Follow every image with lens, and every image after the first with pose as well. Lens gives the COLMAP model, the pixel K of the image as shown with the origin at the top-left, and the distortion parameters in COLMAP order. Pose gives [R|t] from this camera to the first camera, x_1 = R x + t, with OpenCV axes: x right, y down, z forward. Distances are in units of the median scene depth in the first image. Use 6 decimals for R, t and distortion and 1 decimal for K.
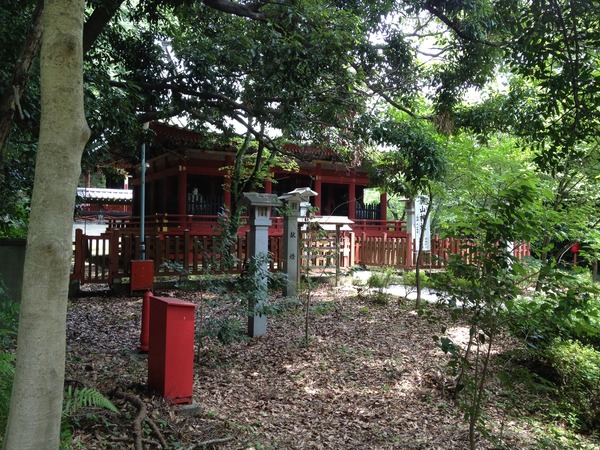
lens RADIAL K [[608.8, 0, 300.3], [0, 608.8, 222.7], [0, 0, 1]] dist [-0.012878, 0.000000]
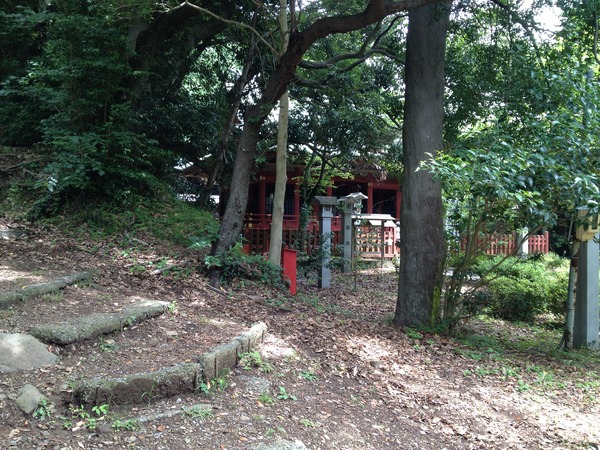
lens RADIAL K [[608.8, 0, 302.9], [0, 608.8, 225.8], [0, 0, 1]] dist [-0.012878, 0.000000]
pose [[0.995544, -0.001521, -0.094290, 0.013426], [0.001331, 0.999997, -0.002071, 0.016420], [0.094293, 0.001937, 0.995543, -0.312844]]
